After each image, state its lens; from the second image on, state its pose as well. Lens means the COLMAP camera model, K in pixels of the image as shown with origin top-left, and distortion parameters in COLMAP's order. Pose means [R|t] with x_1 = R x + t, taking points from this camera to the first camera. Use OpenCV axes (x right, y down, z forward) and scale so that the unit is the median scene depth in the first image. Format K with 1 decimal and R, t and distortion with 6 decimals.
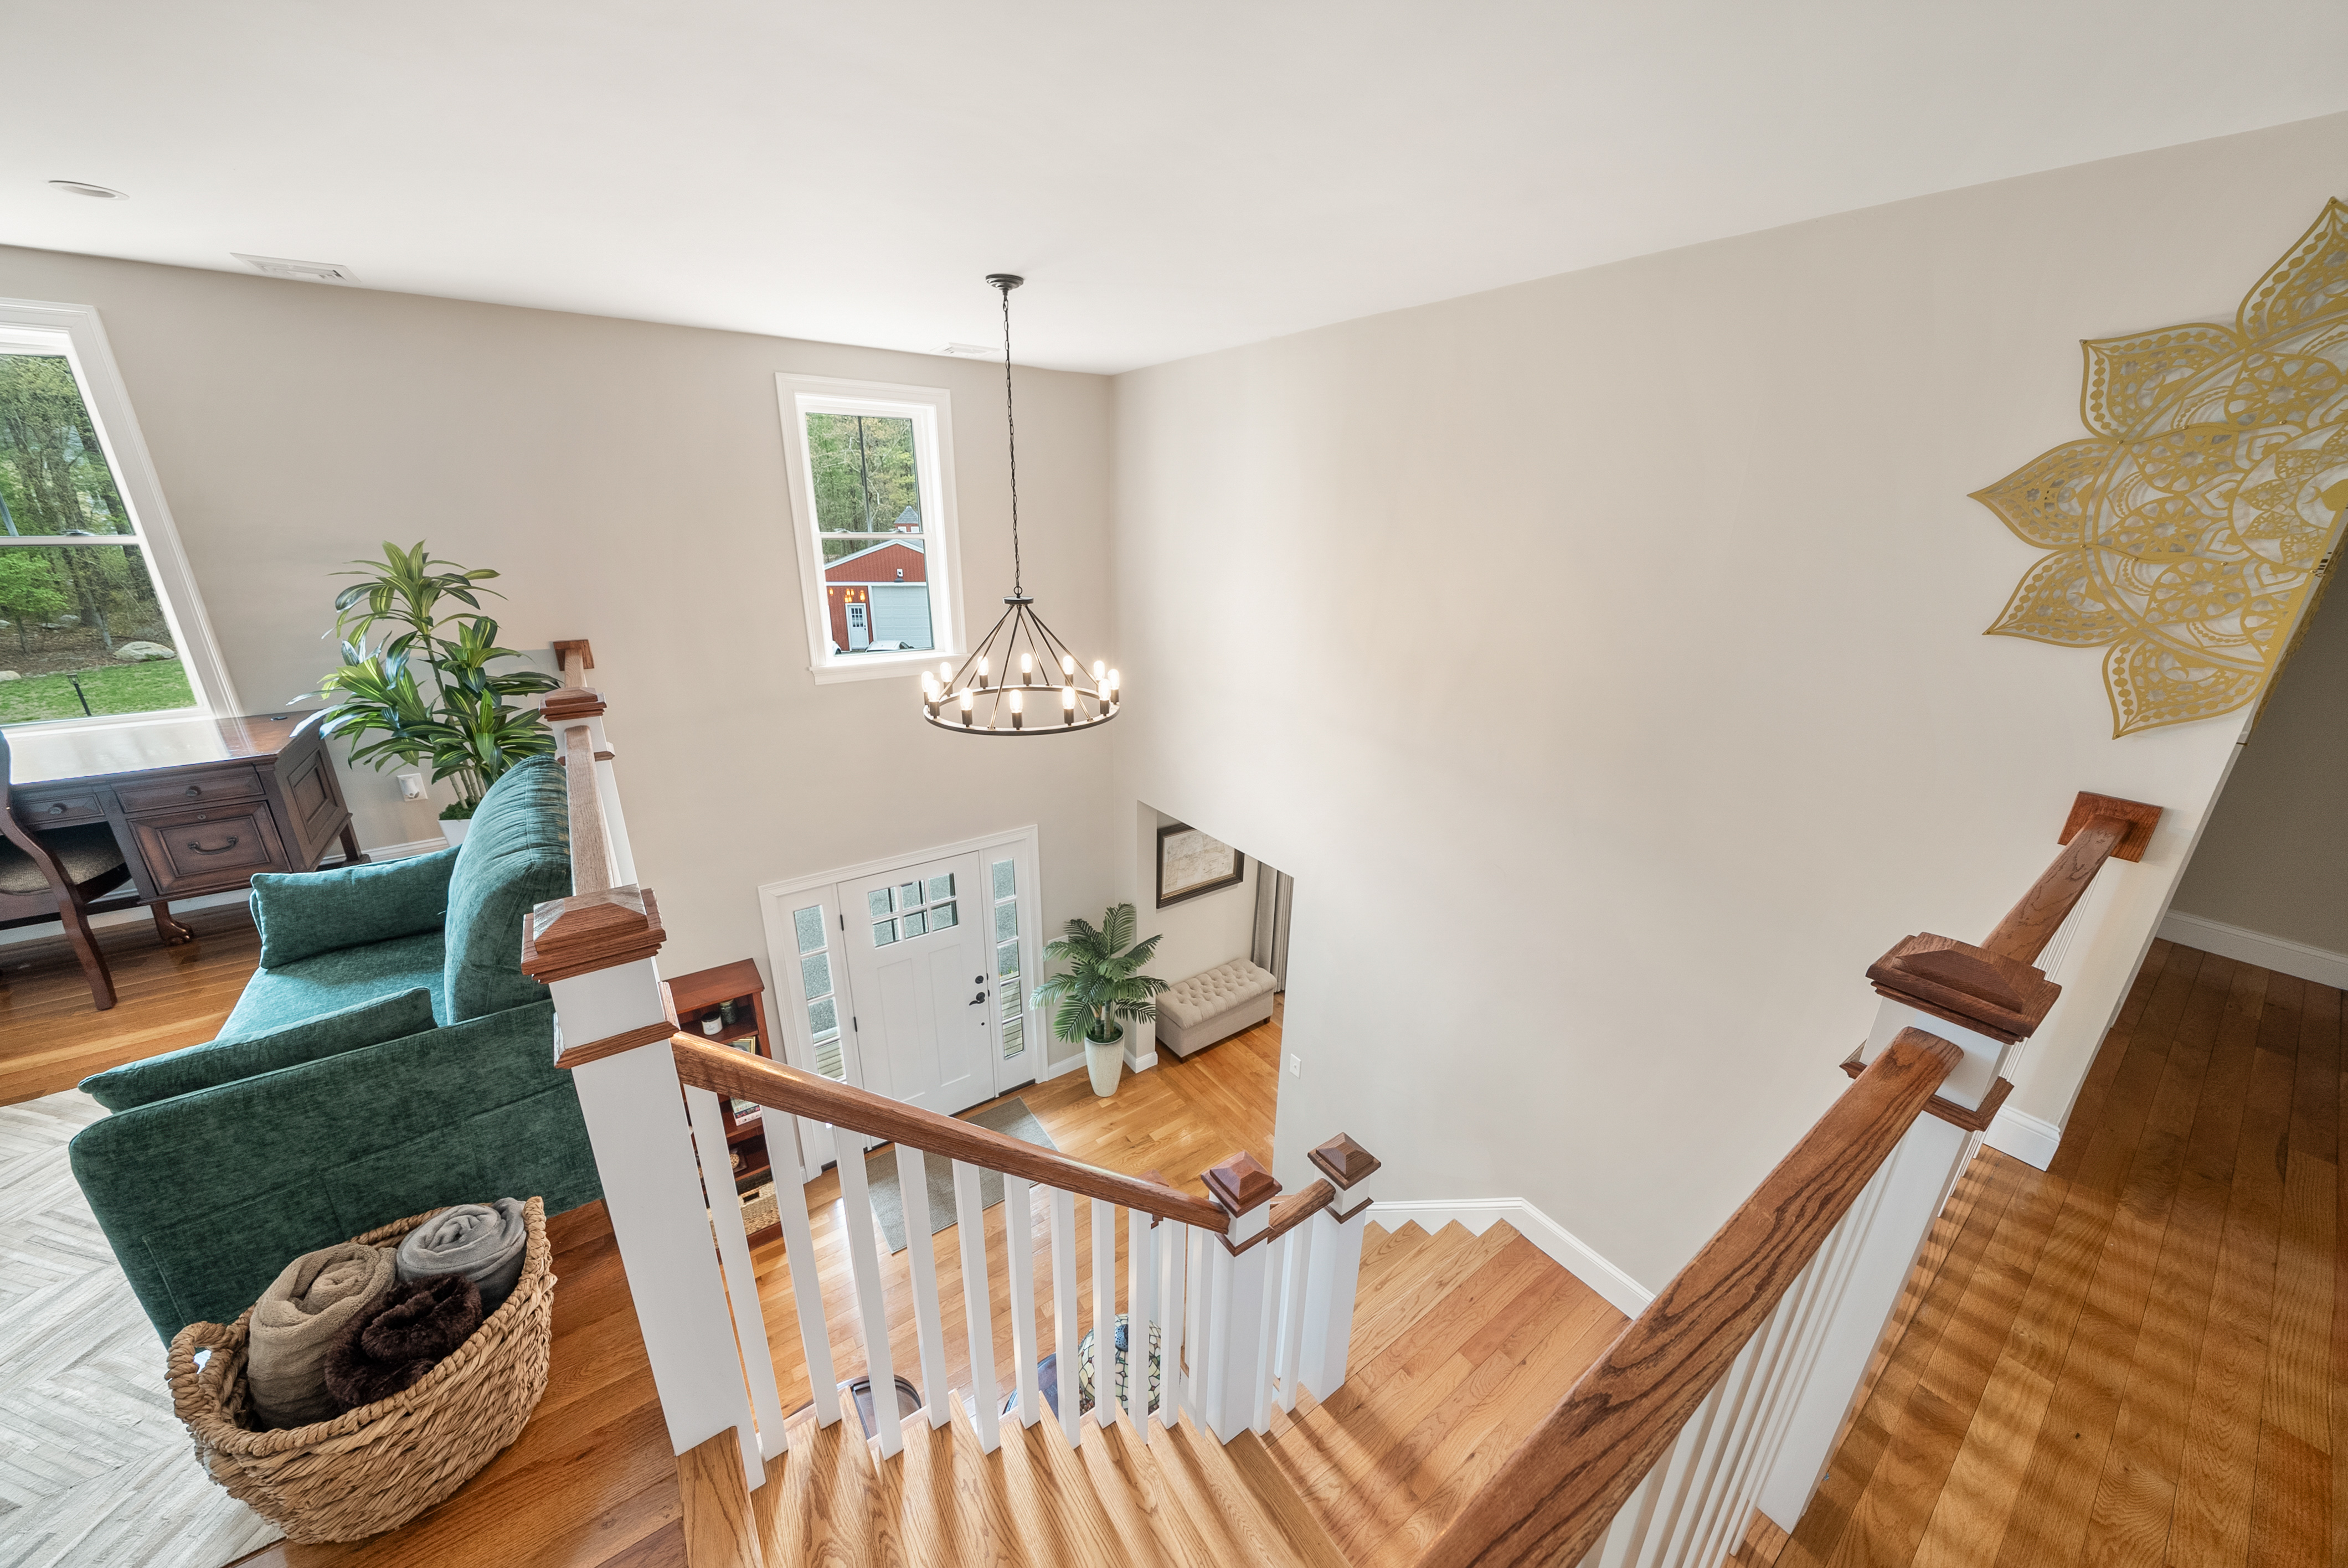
lens RADIAL K [[809.5, 0, 1166.5], [0, 809.5, 789.0], [0, 0, 1]] dist [-0.001925, -0.000150]
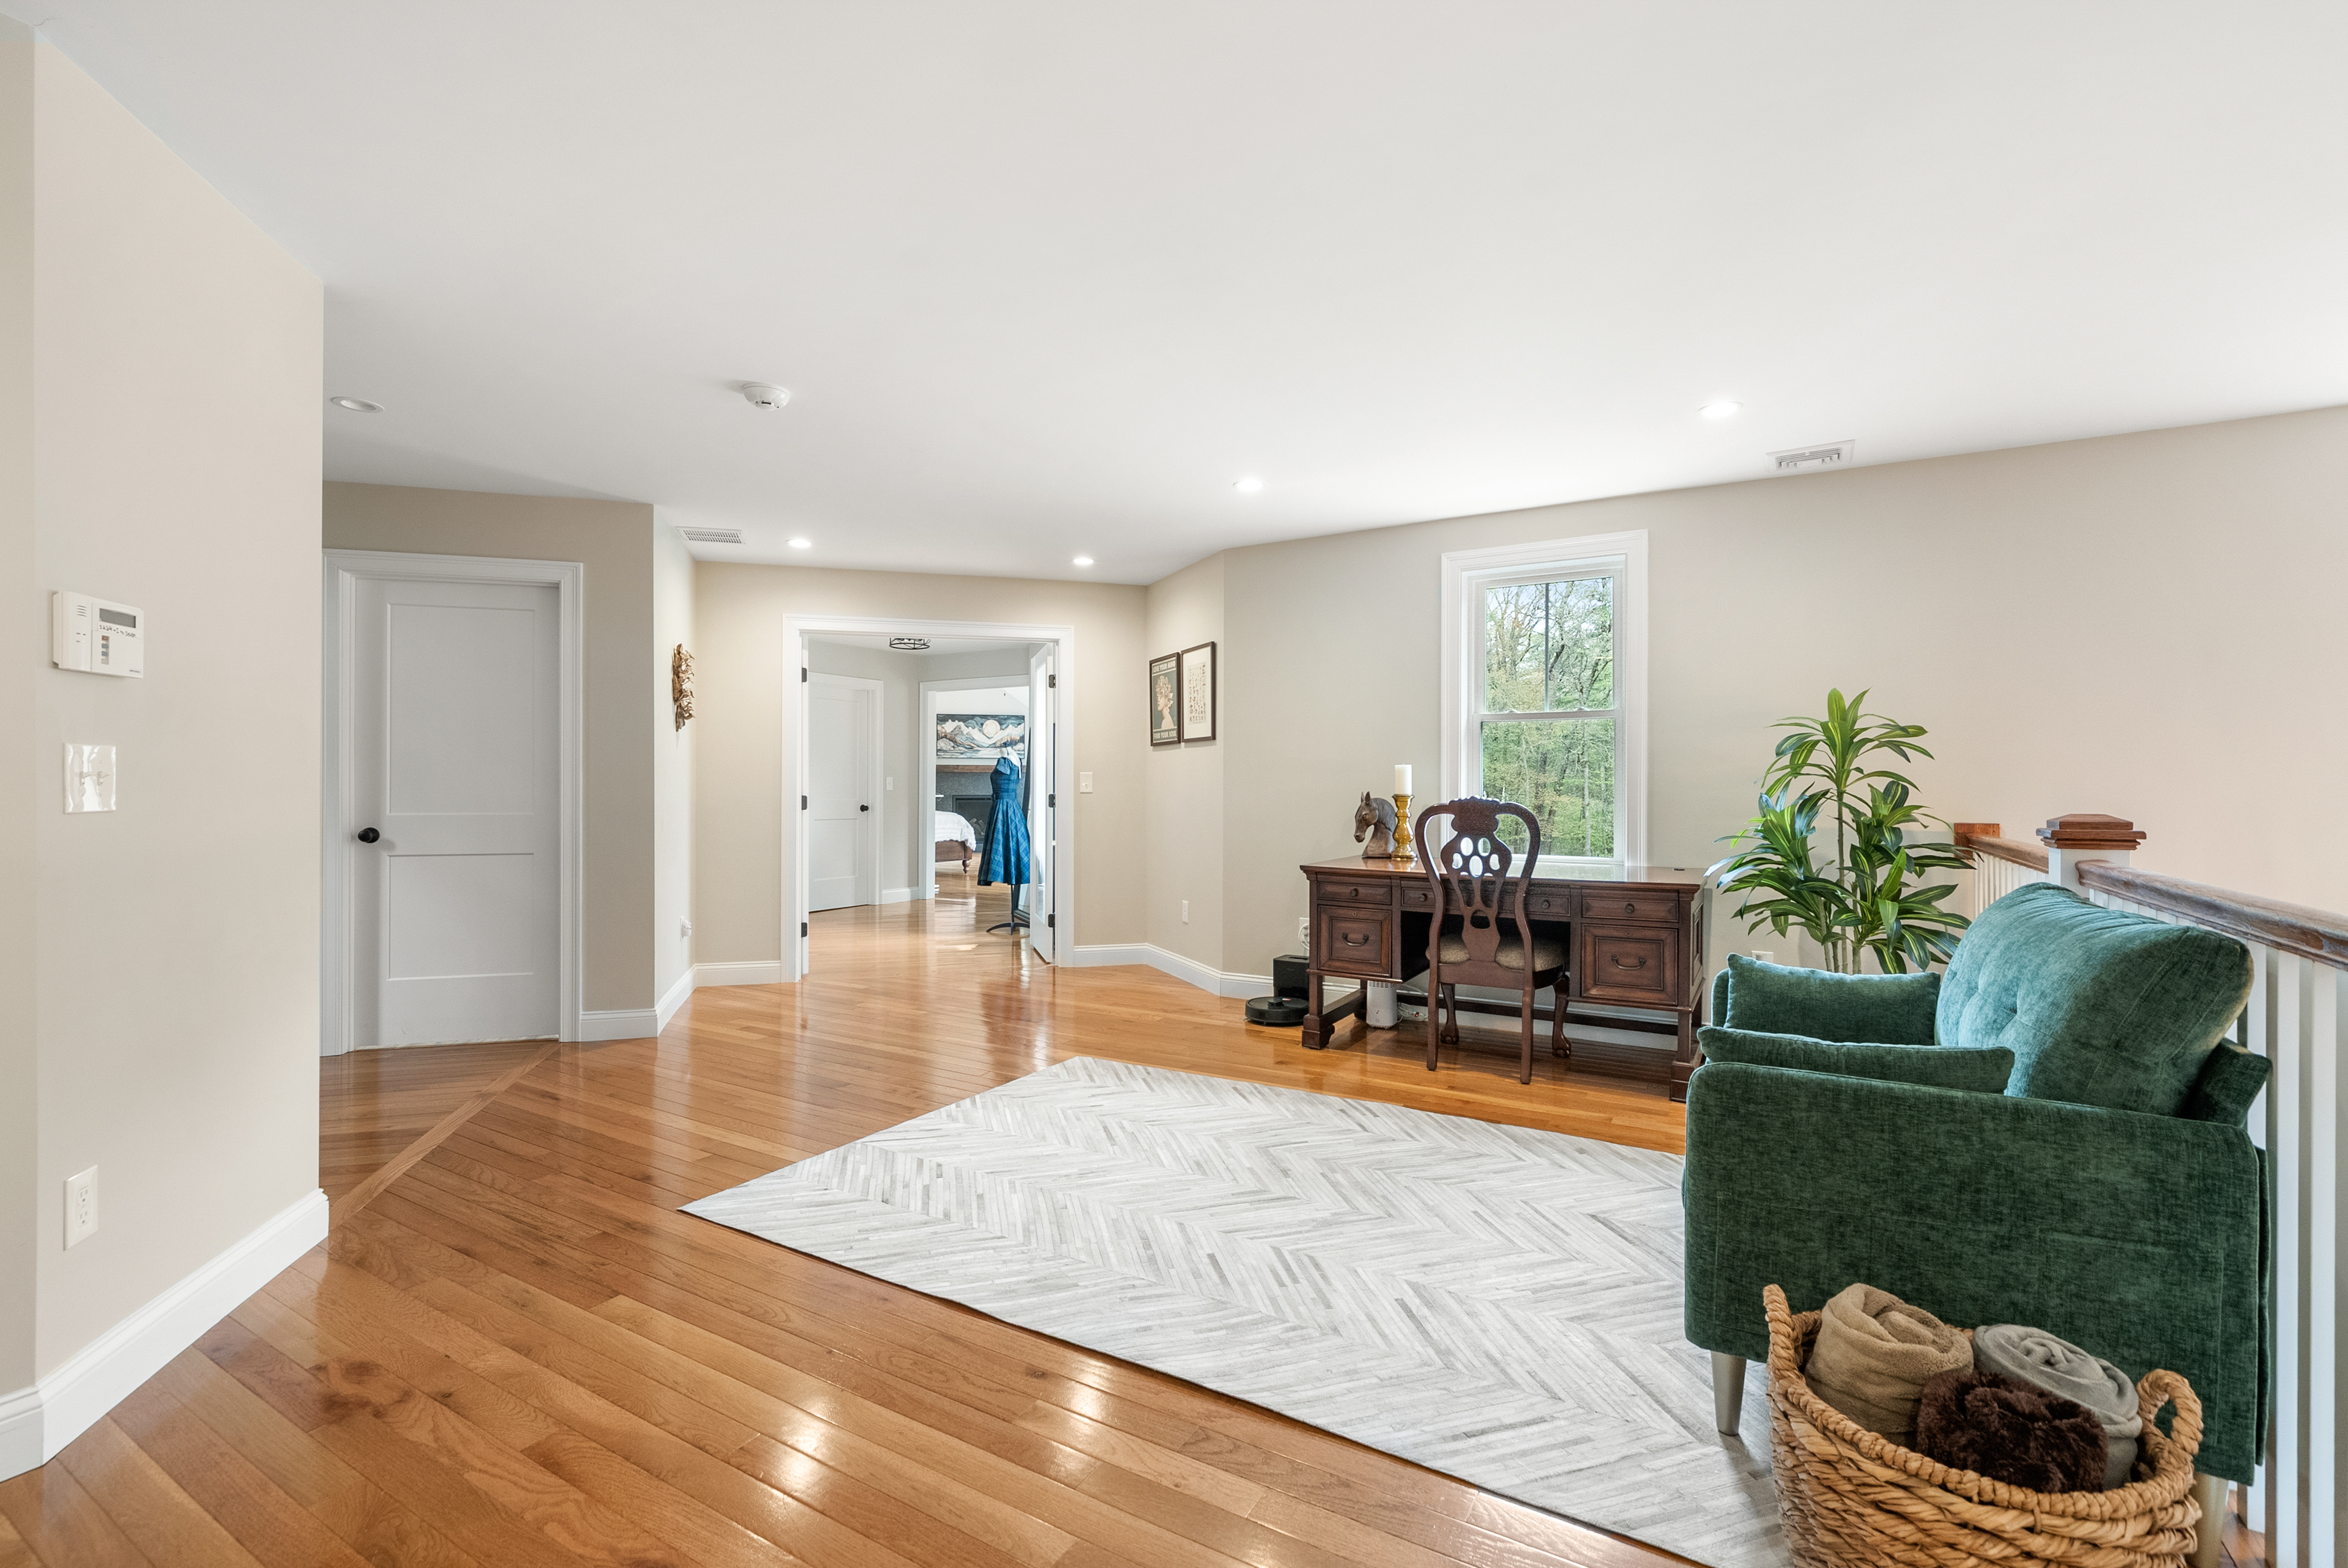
lens RADIAL K [[1042.0, 0, 1174.0], [0, 1042.0, 784.0], [0, 0, 1]] dist [0.001285, 0.000336]
pose [[0.399028, -0.006469, -0.916916, -0.295567], [-0.292693, 0.946763, -0.134055, 0.386598], [0.868969, 0.321867, 0.375891, -0.213298]]
